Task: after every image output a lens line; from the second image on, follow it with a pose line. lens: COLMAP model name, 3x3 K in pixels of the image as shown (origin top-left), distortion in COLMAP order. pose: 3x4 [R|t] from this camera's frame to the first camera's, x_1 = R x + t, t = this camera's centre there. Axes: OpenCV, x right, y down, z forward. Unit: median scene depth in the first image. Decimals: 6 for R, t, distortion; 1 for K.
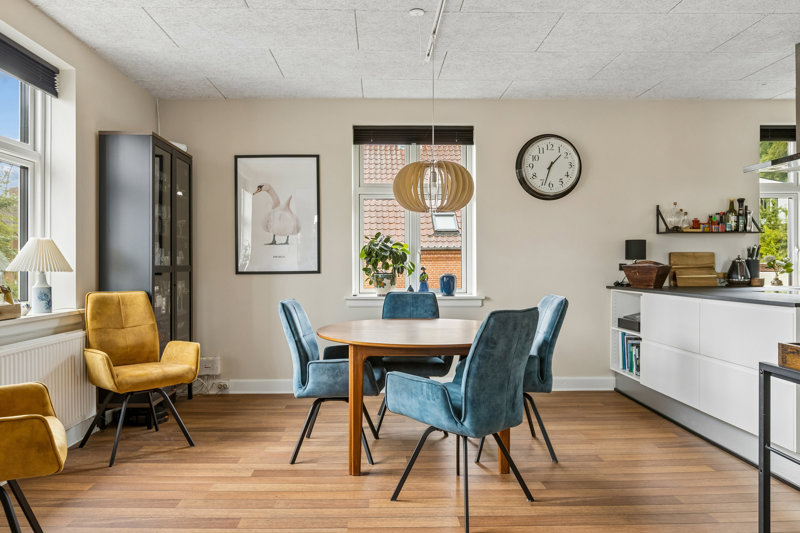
lens RADIAL K [[571.9, 0, 381.8], [0, 571.9, 276.5], [0, 0, 1]] dist [0.003800, 0.000289]
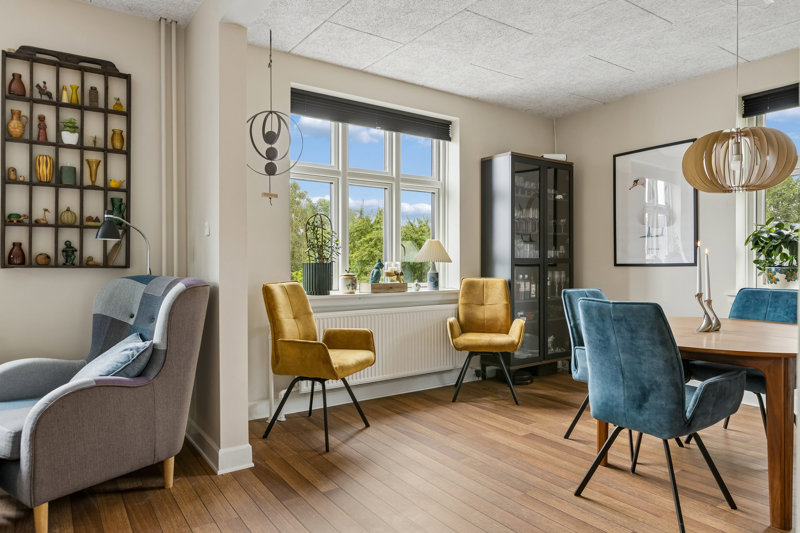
lens RADIAL K [[507.1, 0, 382.3], [0, 507.1, 275.6], [0, 0, 1]] dist [-0.005851, -0.000822]
pose [[0.546898, 0.023099, -0.836880, 0.315872], [-0.014733, 0.999730, 0.017966, 0.003169], [0.837069, 0.002504, 0.547091, 0.125096]]
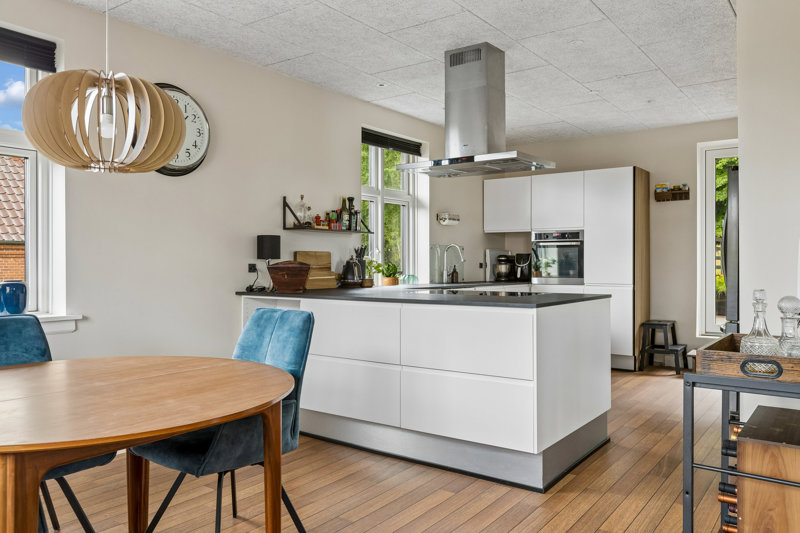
lens RADIAL K [[609.0, 0, 400.0], [0, 609.0, 266.5], [0, 0, 1]] dist [-0.004362, -0.000607]
pose [[0.599693, -0.002640, 0.800226, -0.152787], [0.016440, 0.999824, -0.009022, -0.007568], [-0.800061, 0.018566, 0.599631, 0.316667]]
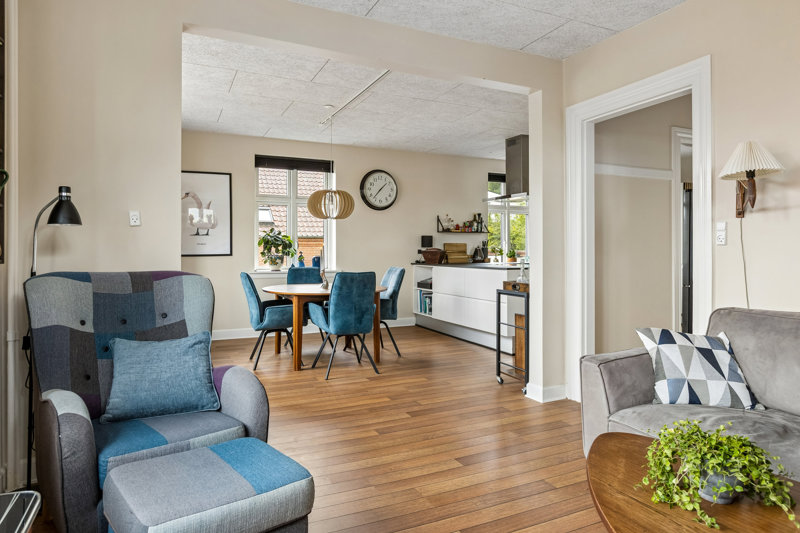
lens RADIAL K [[507.1, 0, 382.3], [0, 507.1, 275.6], [0, 0, 1]] dist [-0.005851, -0.000822]
pose [[0.921772, -0.016410, 0.387385, -0.265740], [0.005049, 0.999527, 0.030329, 0.007845], [-0.387699, -0.026001, 0.921419, -0.341800]]
